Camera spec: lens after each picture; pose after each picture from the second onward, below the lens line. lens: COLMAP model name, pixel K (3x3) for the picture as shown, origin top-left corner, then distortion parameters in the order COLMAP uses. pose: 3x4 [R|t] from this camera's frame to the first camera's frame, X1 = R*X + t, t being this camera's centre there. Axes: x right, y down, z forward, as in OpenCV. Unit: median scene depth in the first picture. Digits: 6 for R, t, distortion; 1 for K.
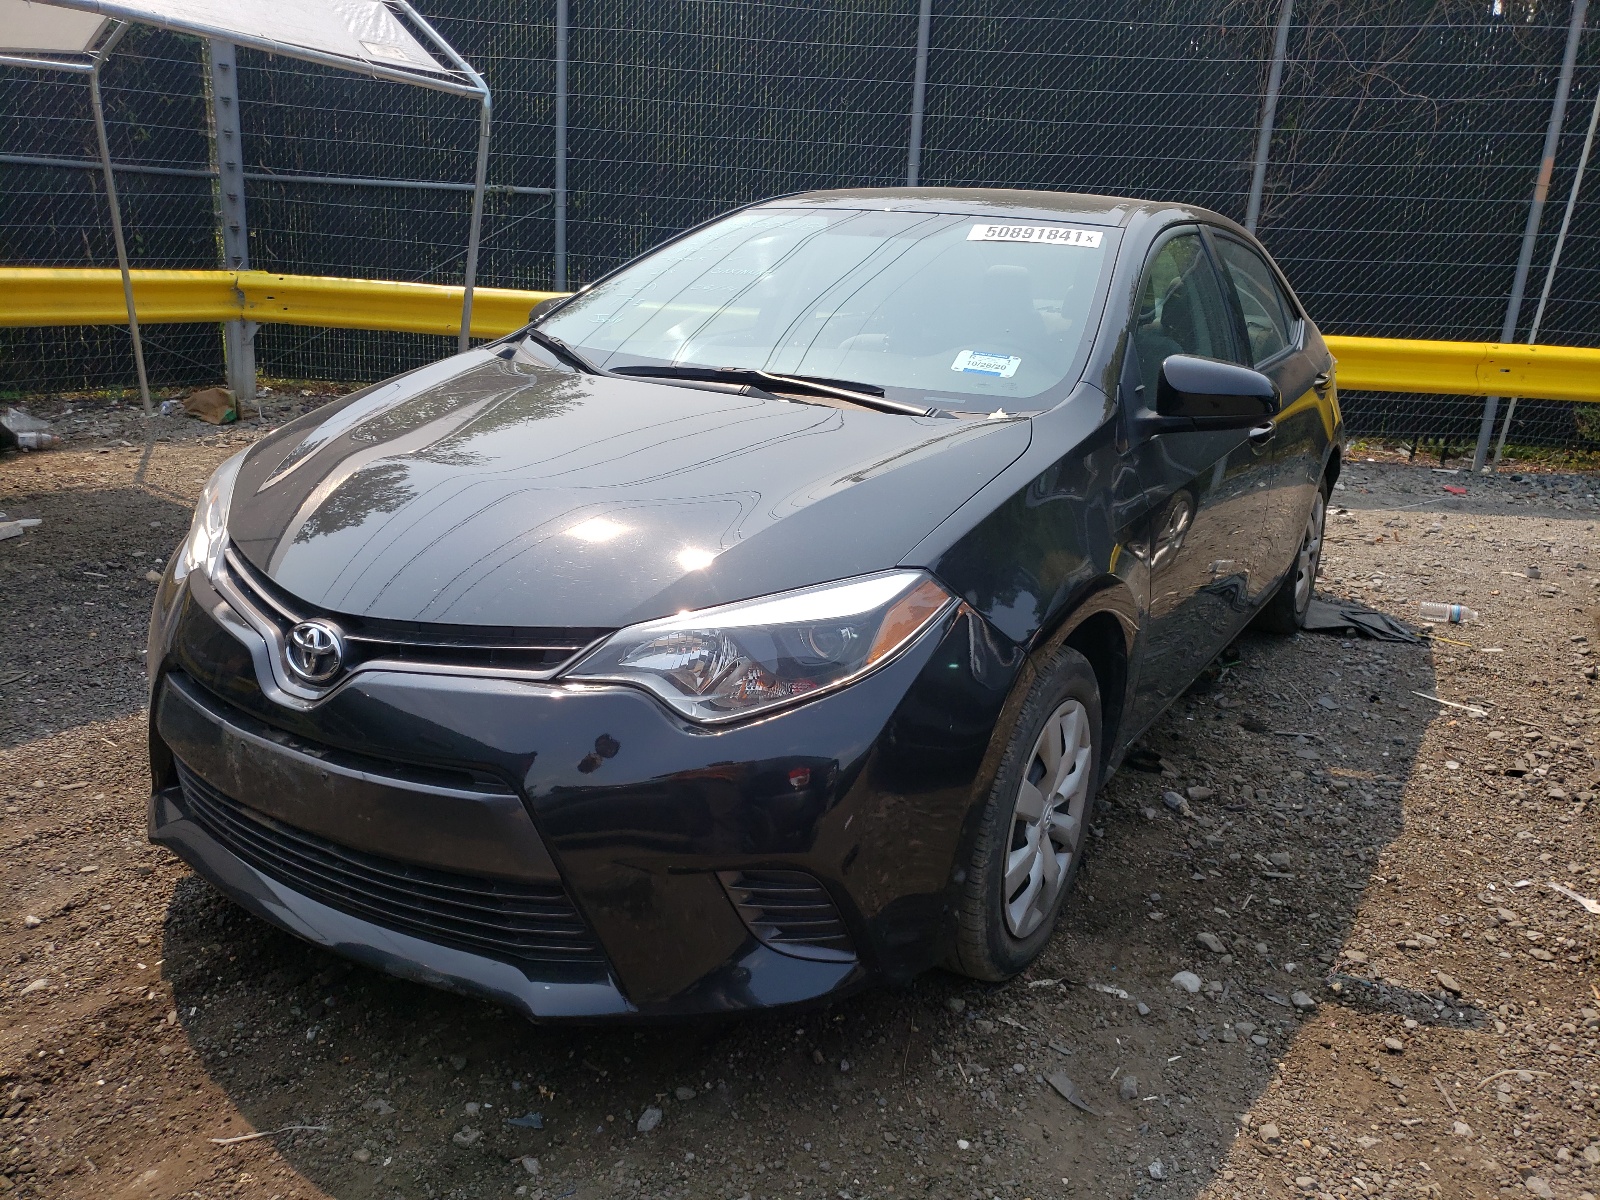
lens RADIAL K [[1309.8, 0, 799.6], [0, 1309.8, 550.2], [0, 0, 1]] dist [-0.027936, 0.067654]
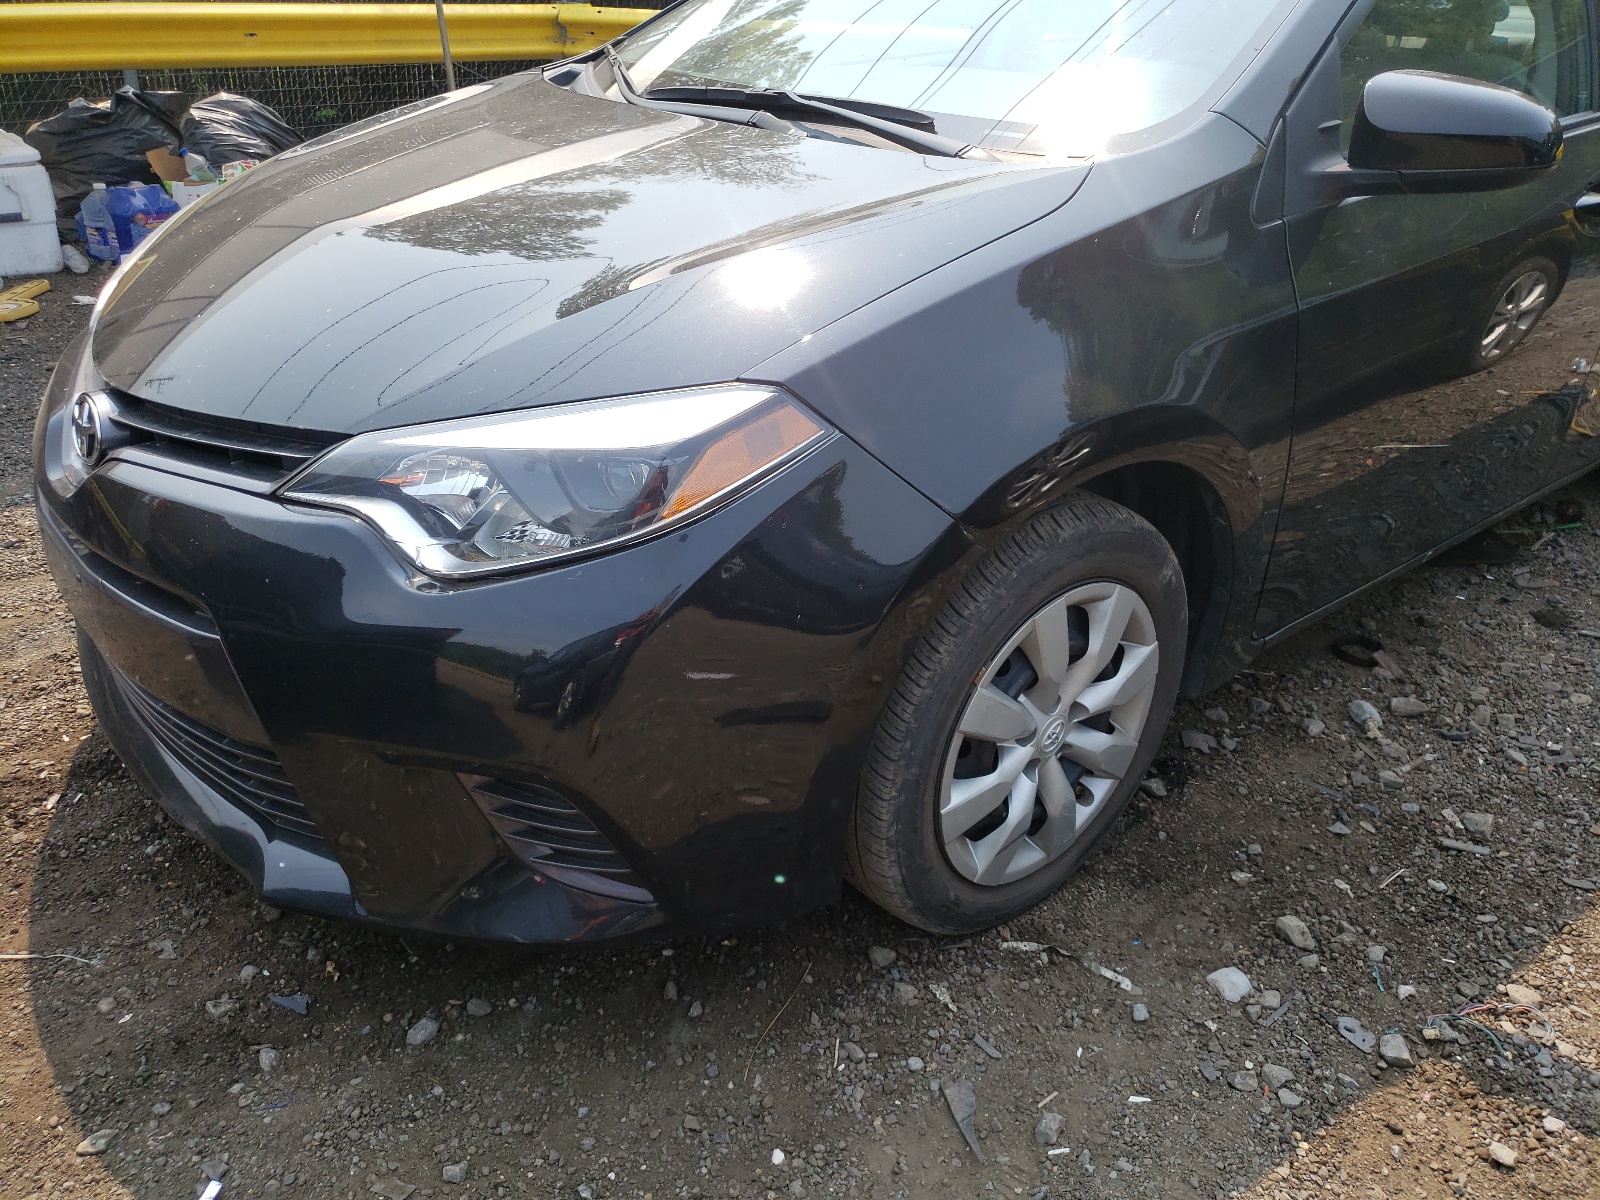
lens RADIAL K [[1309.8, 0, 799.6], [0, 1309.8, 550.2], [0, 0, 1]] dist [-0.027936, 0.067654]
pose [[0.942344, 0.112589, -0.315138, 0.277263], [-0.054969, 0.980991, 0.186106, -0.023513], [0.330101, -0.158053, 0.930619, 0.297591]]
